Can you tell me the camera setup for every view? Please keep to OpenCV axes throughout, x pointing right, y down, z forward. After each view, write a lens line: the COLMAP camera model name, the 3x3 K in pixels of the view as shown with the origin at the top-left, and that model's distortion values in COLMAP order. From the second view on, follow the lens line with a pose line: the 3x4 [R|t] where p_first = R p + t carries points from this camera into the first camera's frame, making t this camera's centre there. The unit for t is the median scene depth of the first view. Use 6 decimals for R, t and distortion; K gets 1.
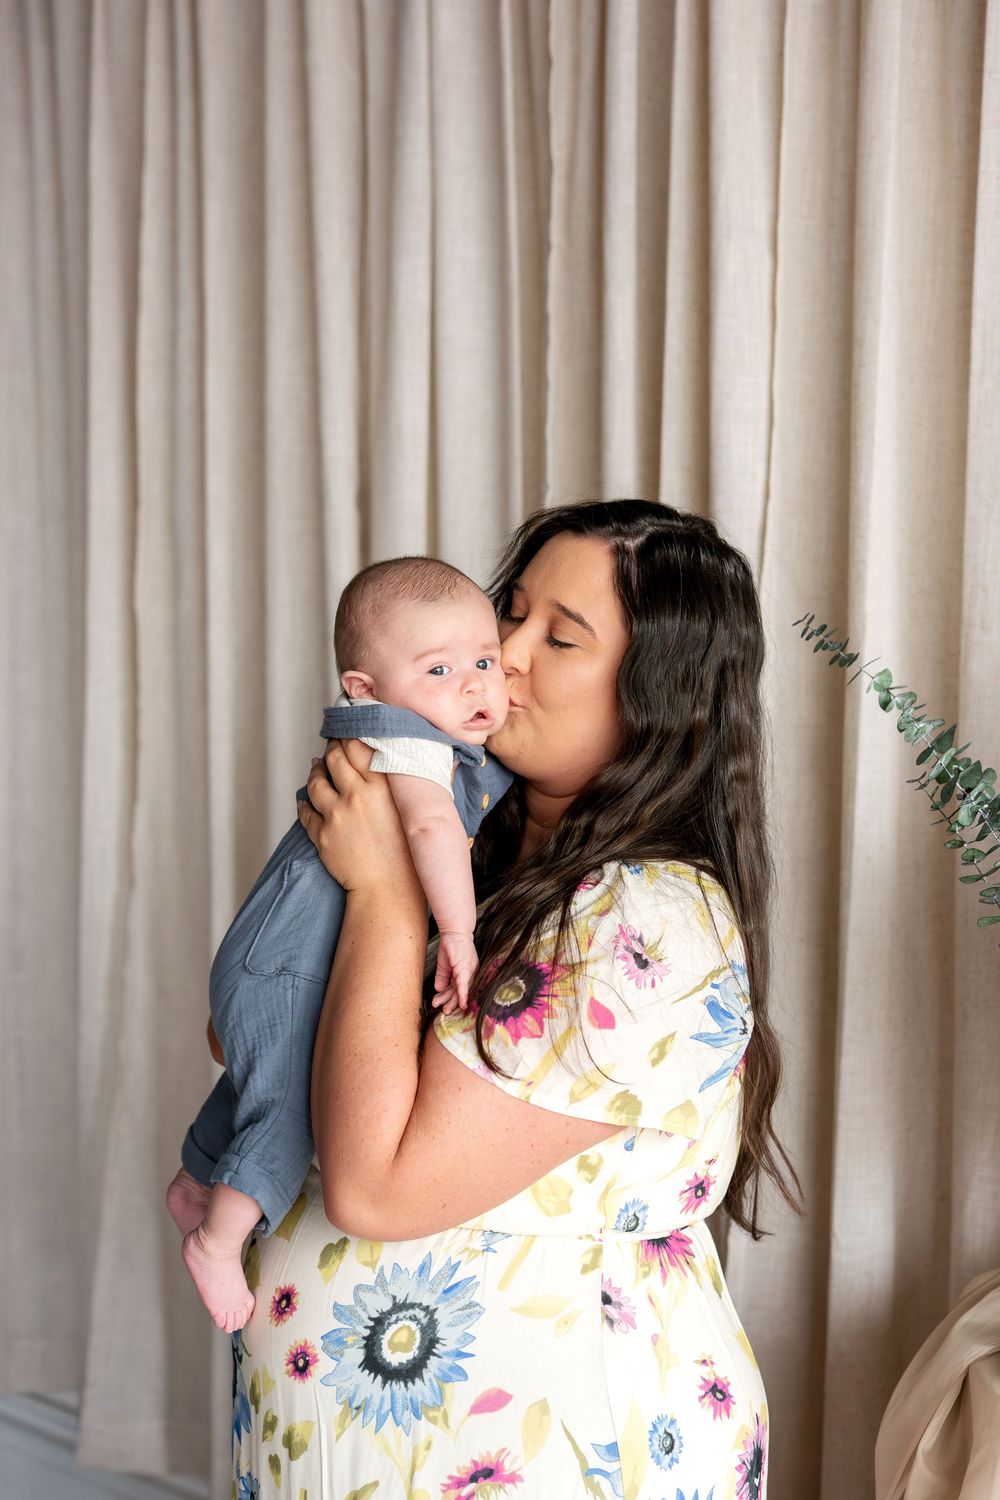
lens RADIAL K [[2275.7, 0, 468.2], [0, 2275.7, 757.3], [0, 0, 1]] dist [-0.019038, 0.058248]
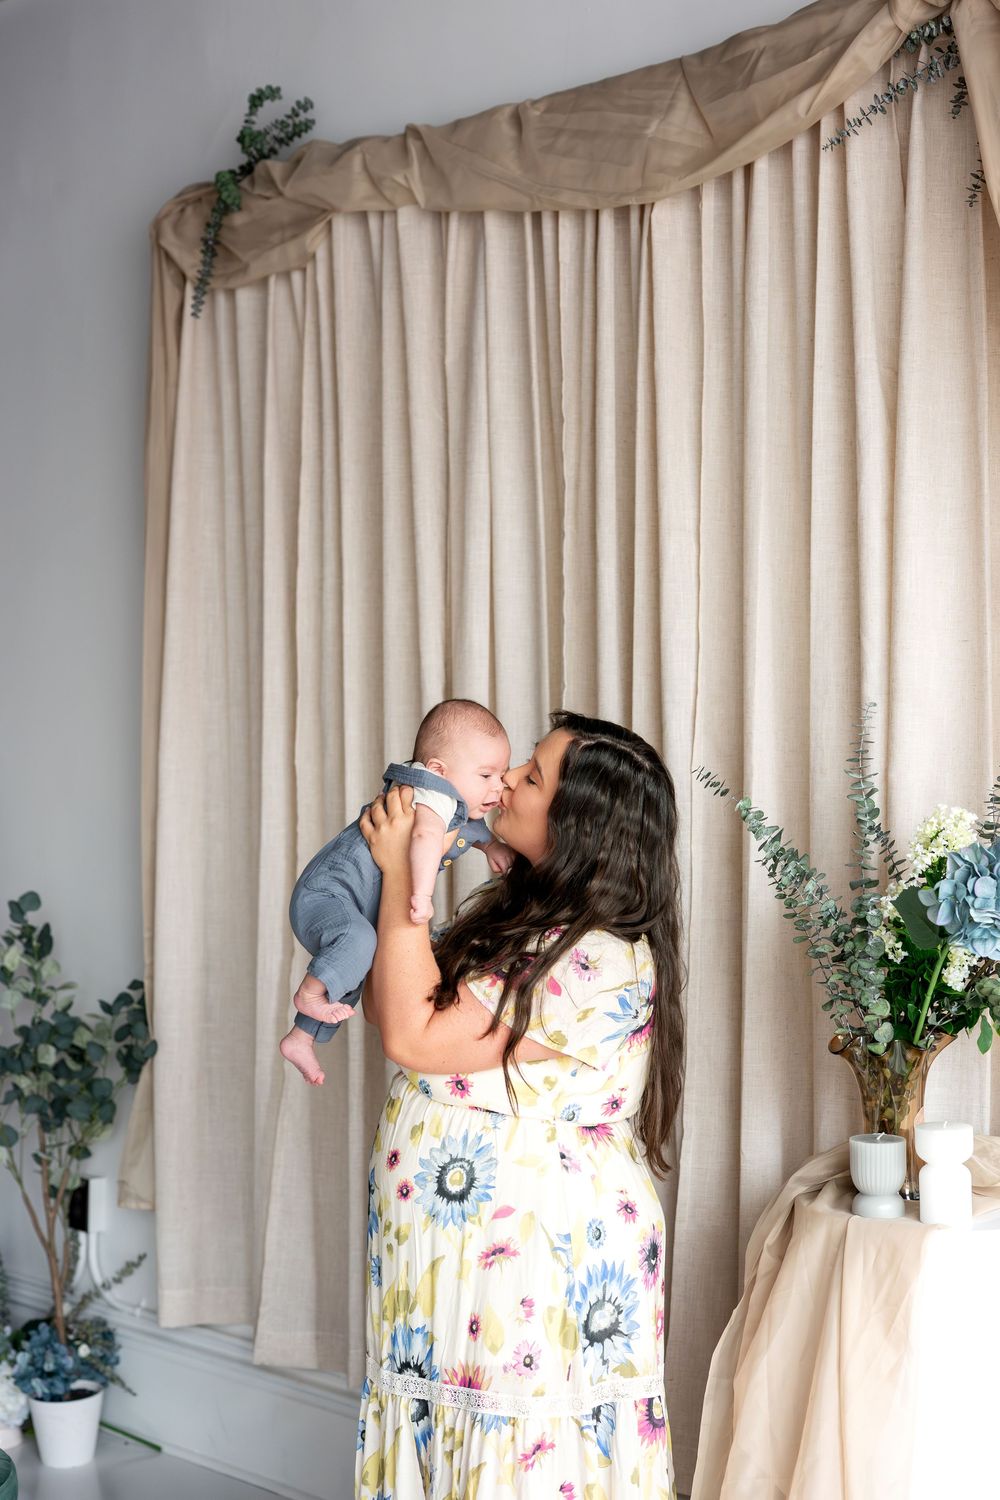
lens RADIAL K [[2275.7, 0, 468.2], [0, 2275.7, 757.3], [0, 0, 1]] dist [-0.019038, 0.058248]
pose [[0.998917, -0.010252, -0.045378, 0.039490], [0.007290, 0.997861, -0.064971, 0.031841], [0.045947, 0.064570, 0.996855, -0.563467]]
